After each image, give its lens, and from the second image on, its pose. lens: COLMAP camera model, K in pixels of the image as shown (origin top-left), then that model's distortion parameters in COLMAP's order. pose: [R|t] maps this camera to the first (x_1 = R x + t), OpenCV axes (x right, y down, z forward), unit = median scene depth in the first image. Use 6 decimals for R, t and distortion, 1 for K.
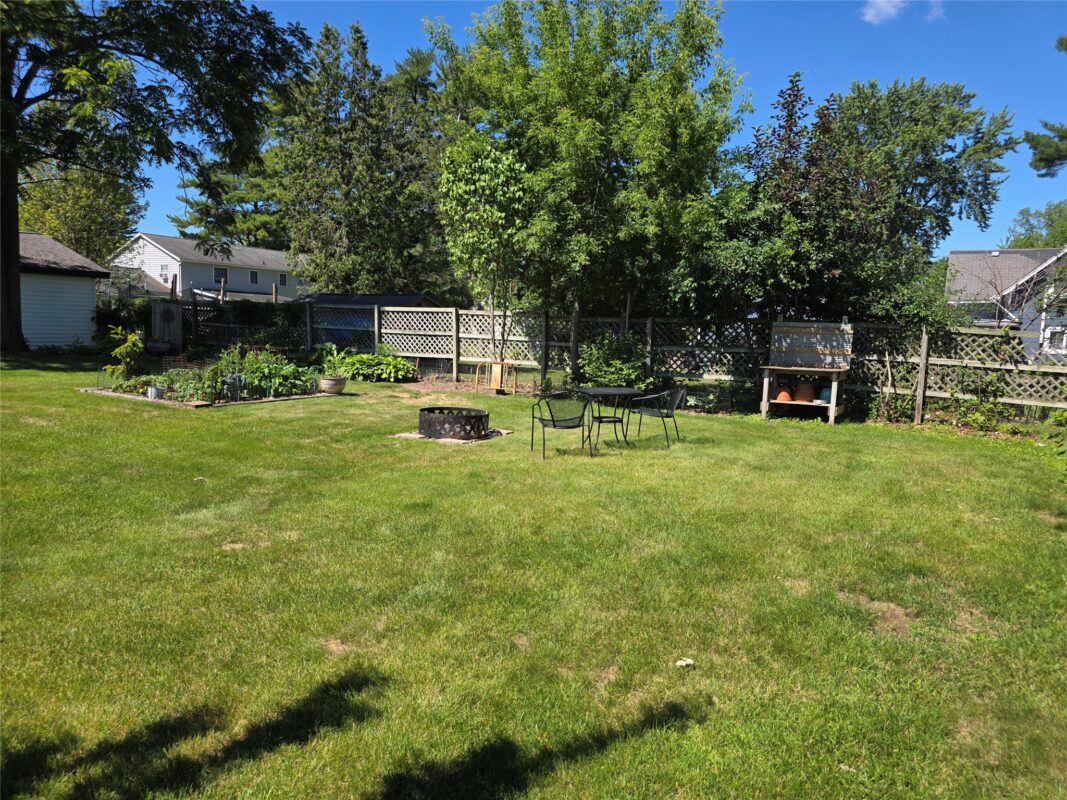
lens RADIAL K [[717.1, 0, 536.9], [0, 717.1, 397.6], [0, 0, 1]] dist [0.032307, -0.004801]
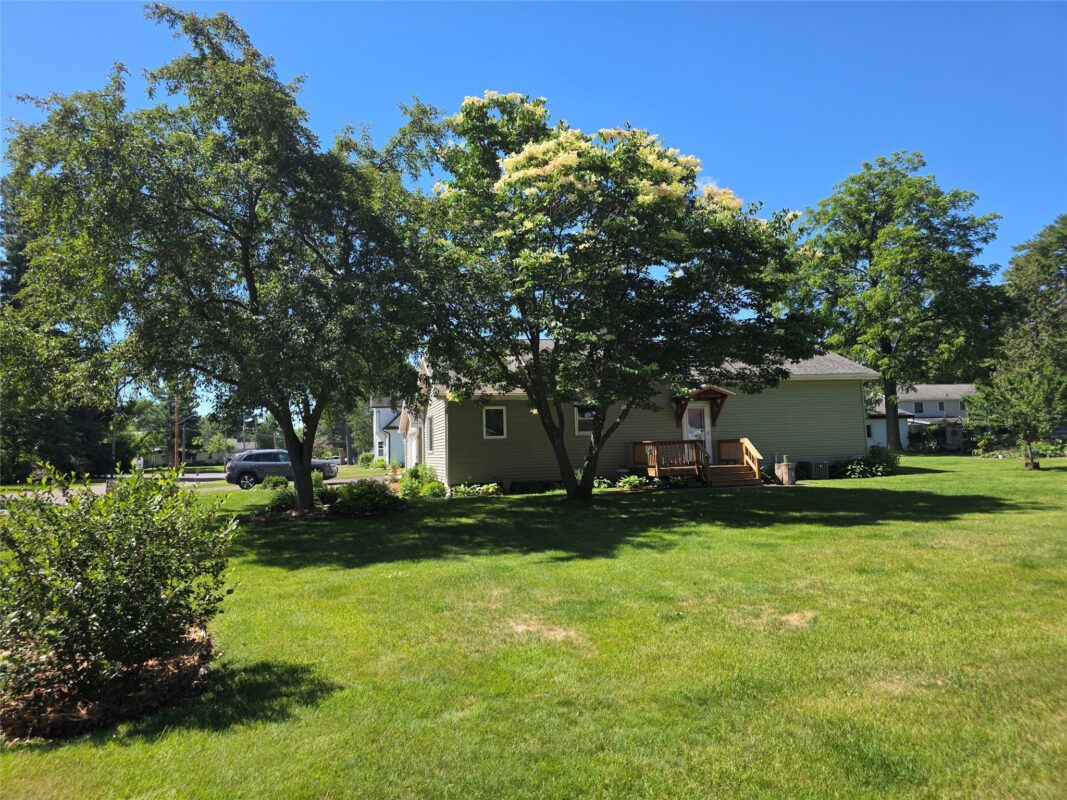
lens RADIAL K [[717.1, 0, 533.4], [0, 717.1, 400.7], [0, 0, 1]] dist [0.032307, -0.004801]
pose [[0.700187, -0.084184, -0.708979, 0.269777], [-0.031012, 0.988501, -0.148002, 0.257667], [0.713285, 0.125616, 0.689525, -2.406430]]
